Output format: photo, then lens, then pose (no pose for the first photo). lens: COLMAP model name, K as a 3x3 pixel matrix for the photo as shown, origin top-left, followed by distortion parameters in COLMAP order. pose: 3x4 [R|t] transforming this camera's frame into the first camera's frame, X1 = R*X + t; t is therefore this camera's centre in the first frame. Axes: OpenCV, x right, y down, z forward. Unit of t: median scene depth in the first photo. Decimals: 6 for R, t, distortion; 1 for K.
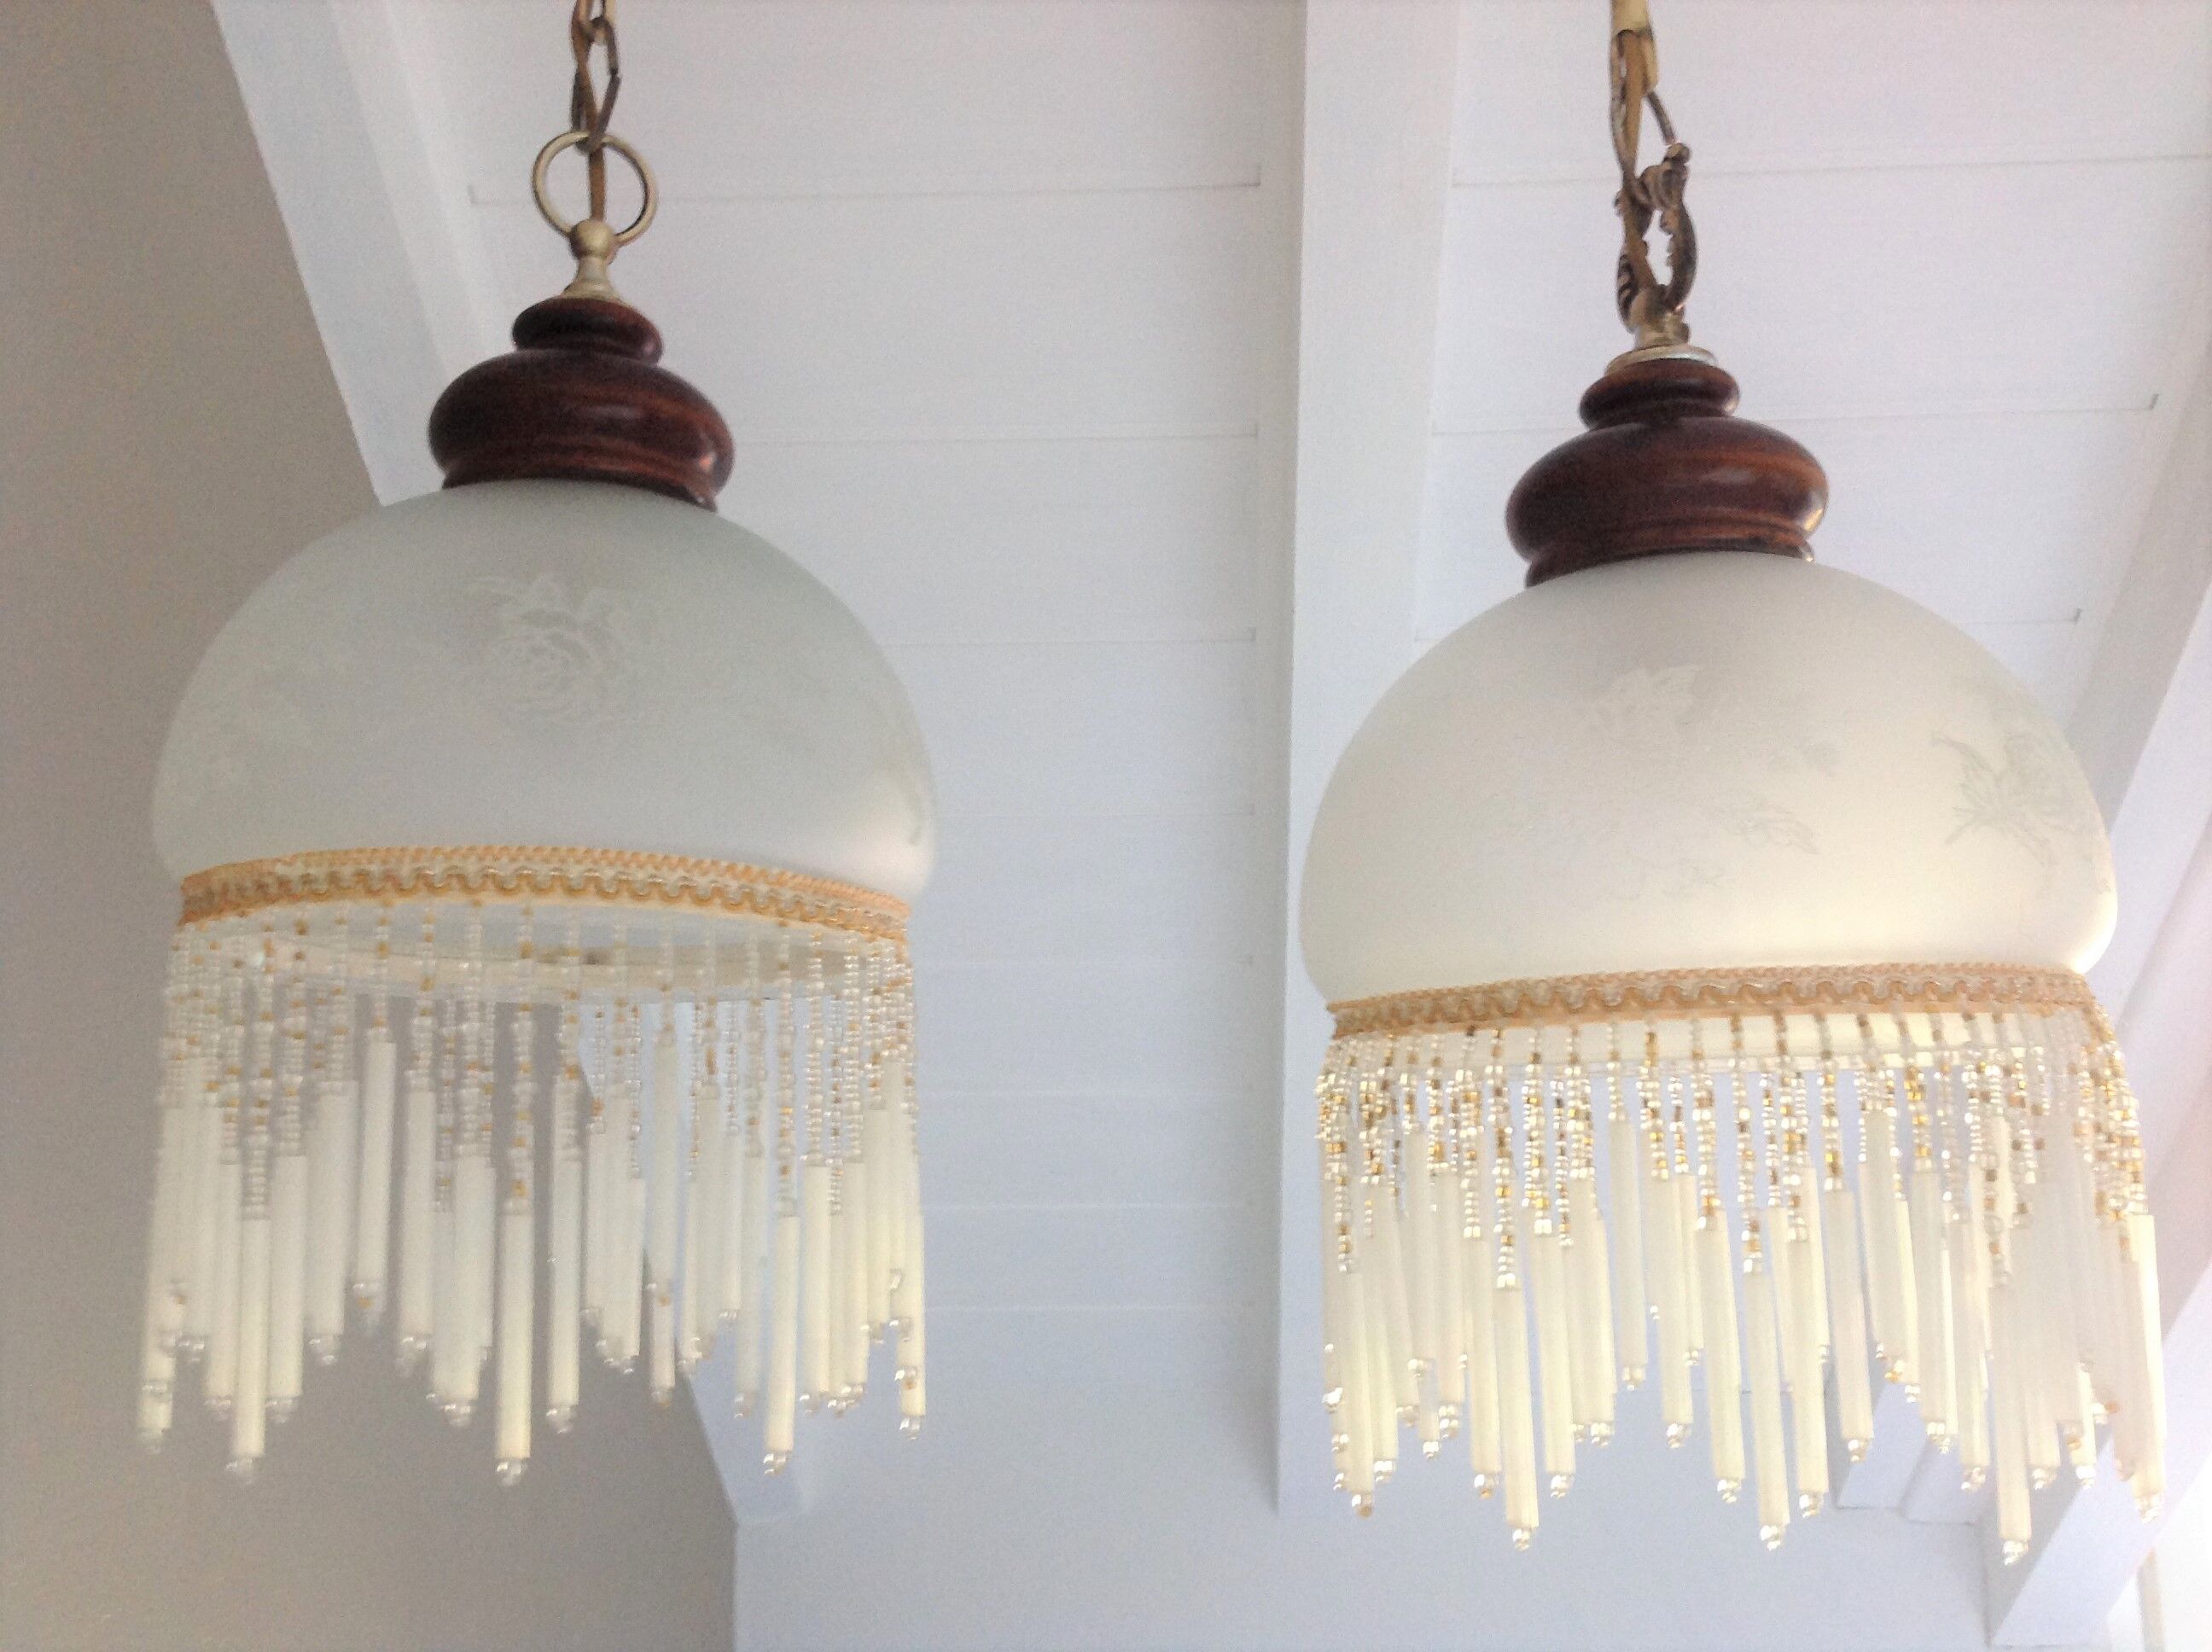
lens RADIAL K [[2203.9, 0, 1107.2], [0, 2203.9, 877.1], [0, 0, 1]] dist [0.157201, -0.410041]
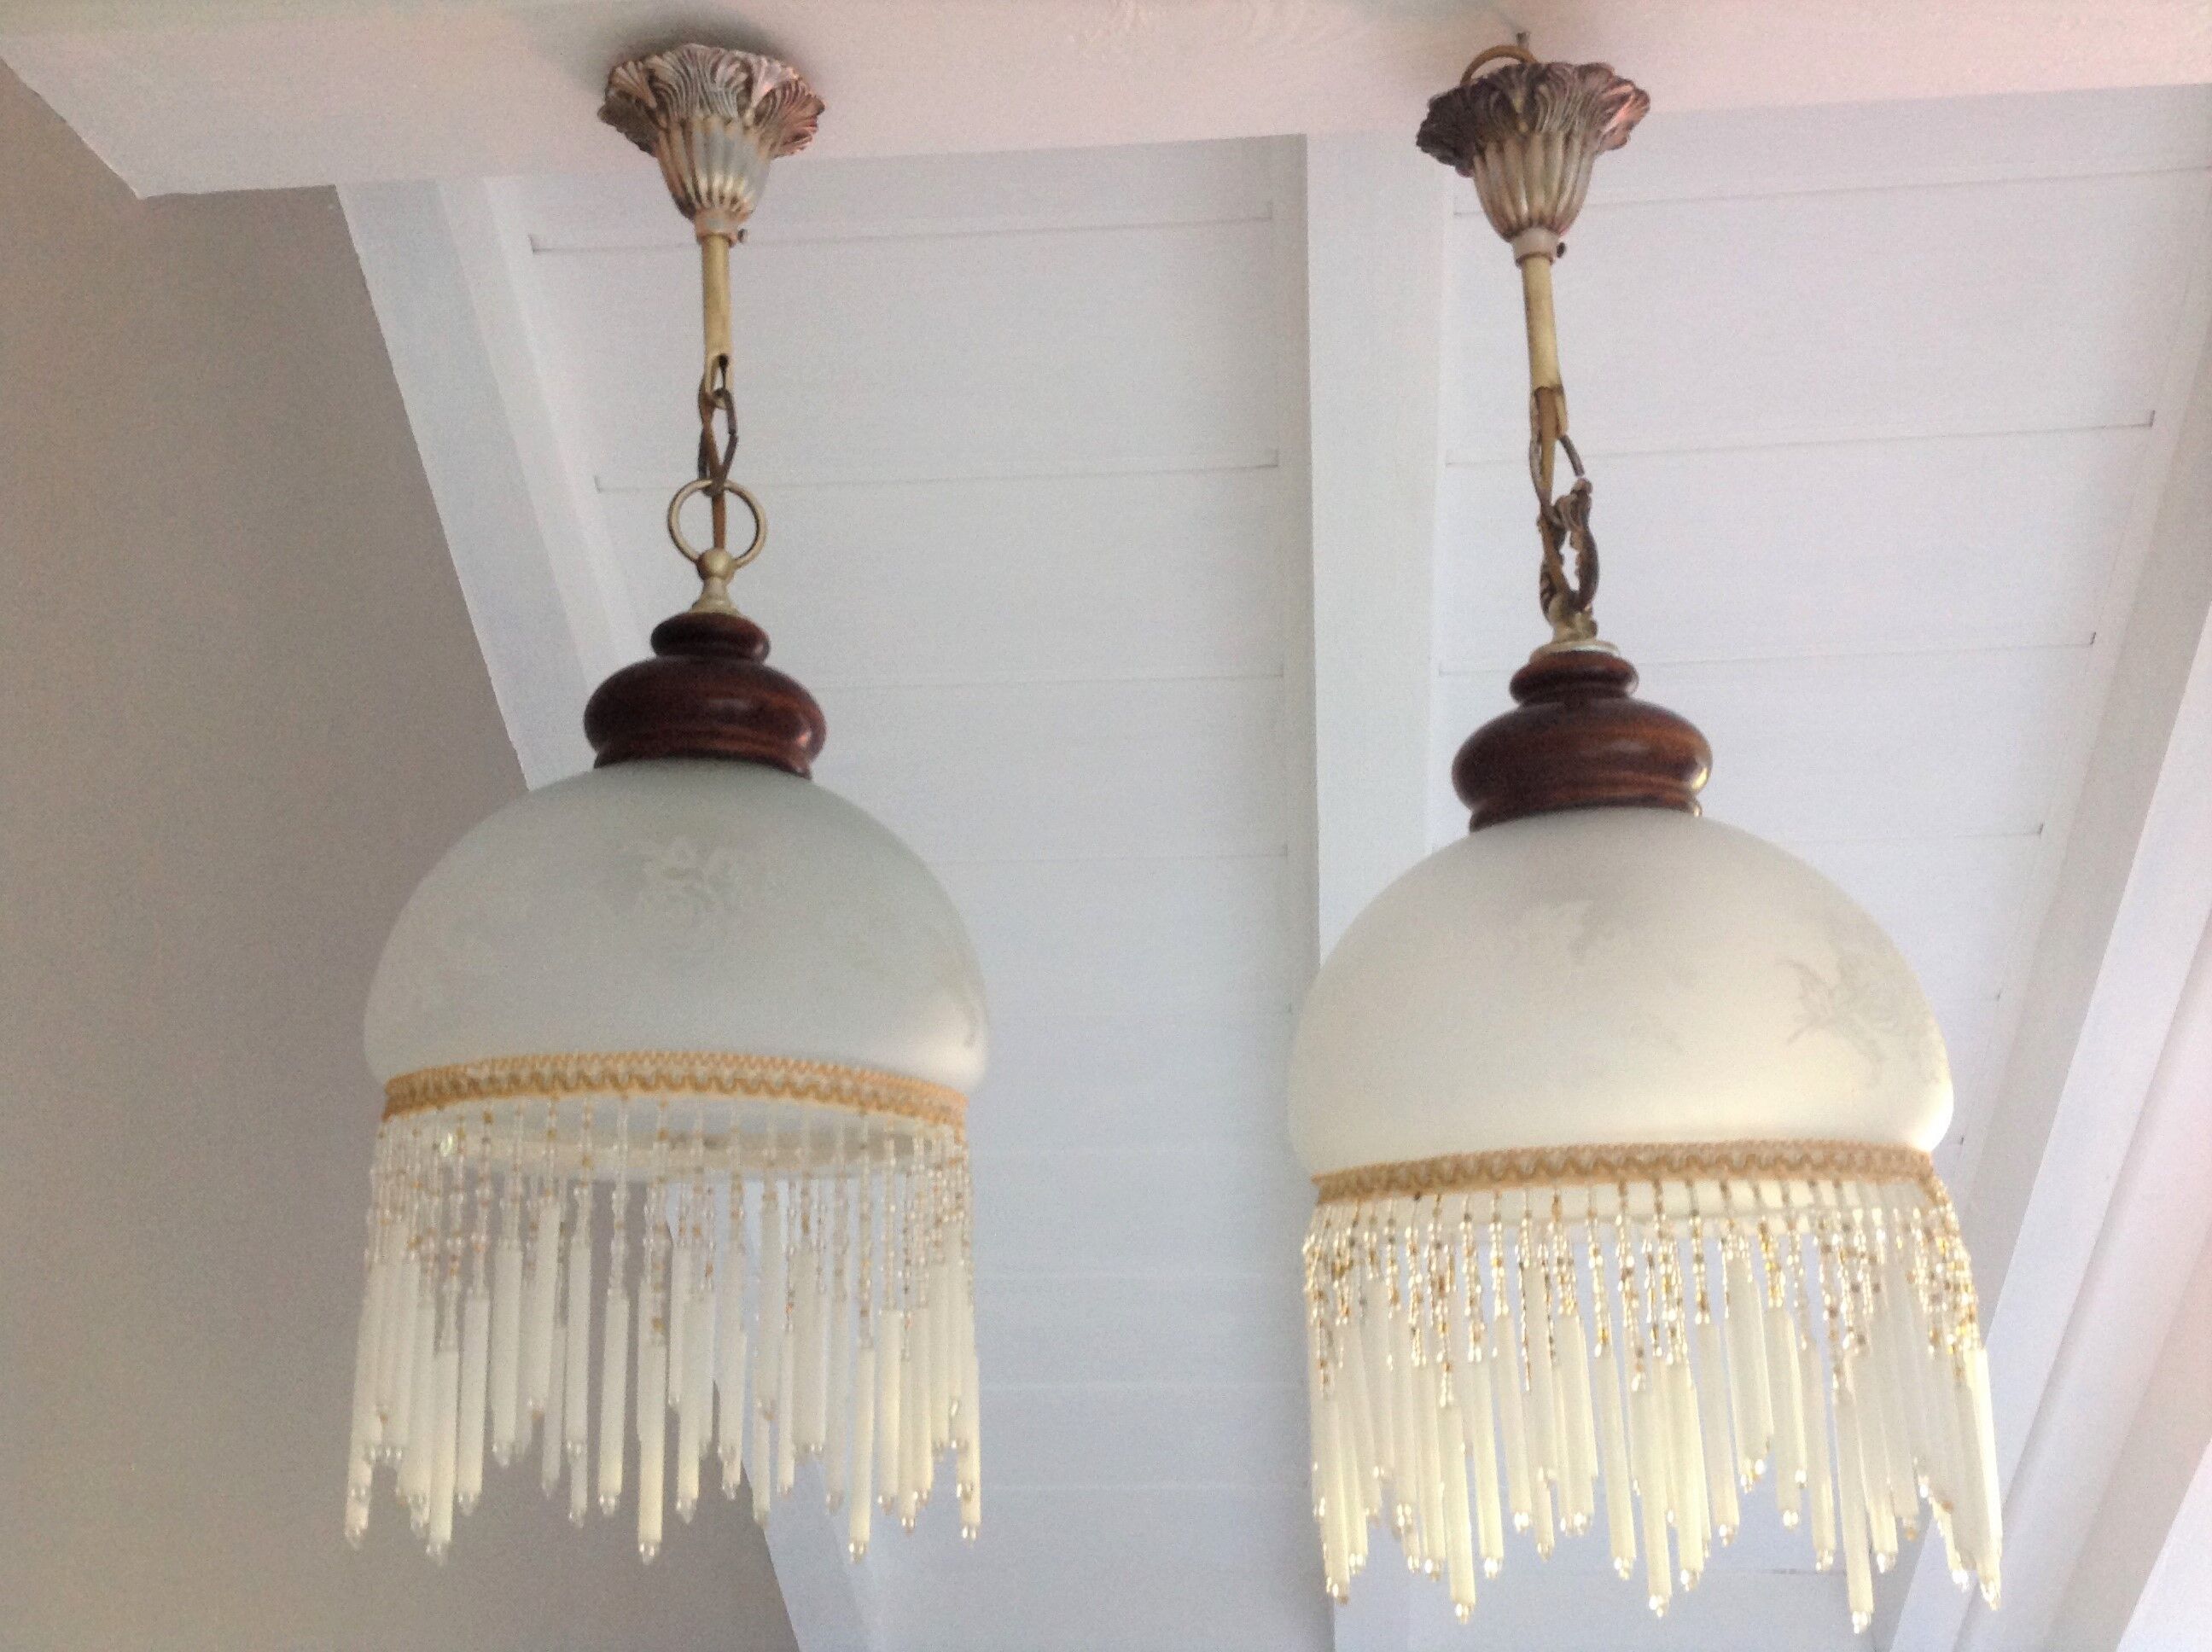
lens RADIAL K [[2193.8, 0, 1096.8], [0, 2193.8, 879.9], [0, 0, 1]] dist [0.122324, -0.293806]
pose [[0.999306, -0.009334, -0.036051, 0.028168], [0.006172, 0.996203, -0.086847, -0.000781], [0.036725, 0.086564, 0.995569, -0.221081]]
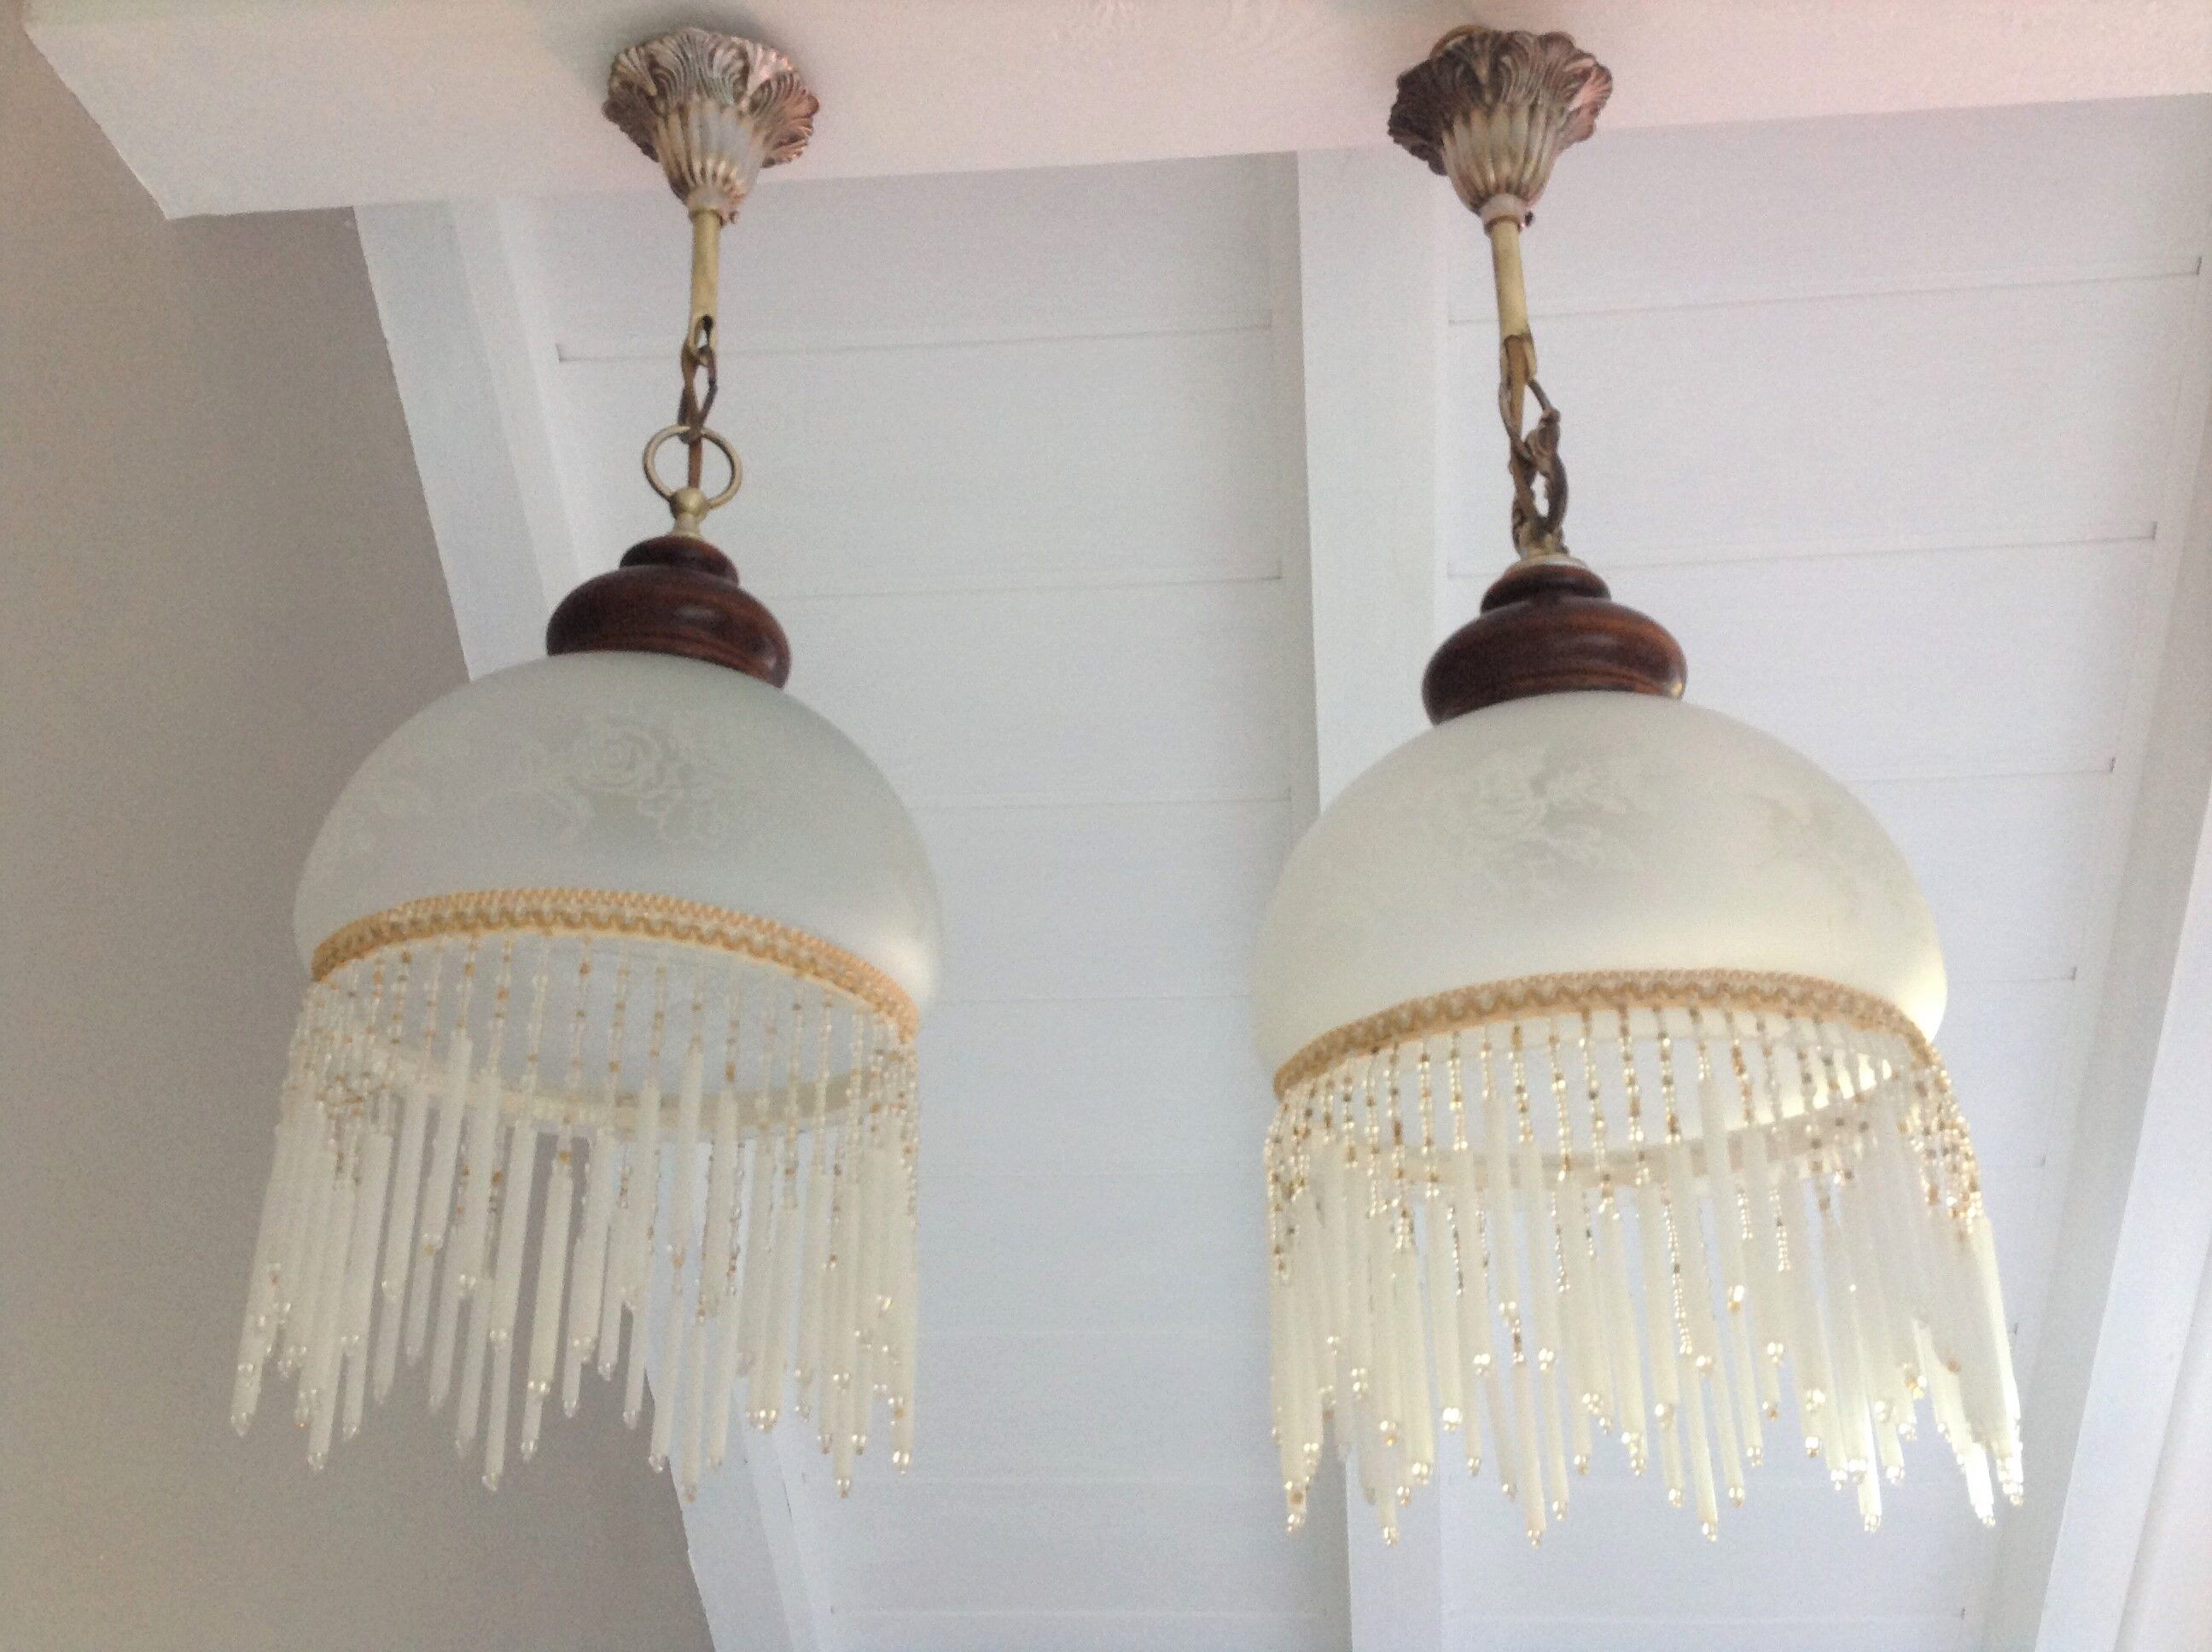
lens RADIAL K [[2193.8, 0, 1096.8], [0, 2193.8, 879.9], [0, 0, 1]] dist [0.122324, -0.293806]
pose [[0.998094, -0.003321, -0.061628, 0.080390], [-0.012891, 0.965305, -0.260806, 0.257268], [0.060356, 0.261103, 0.963422, -0.137000]]
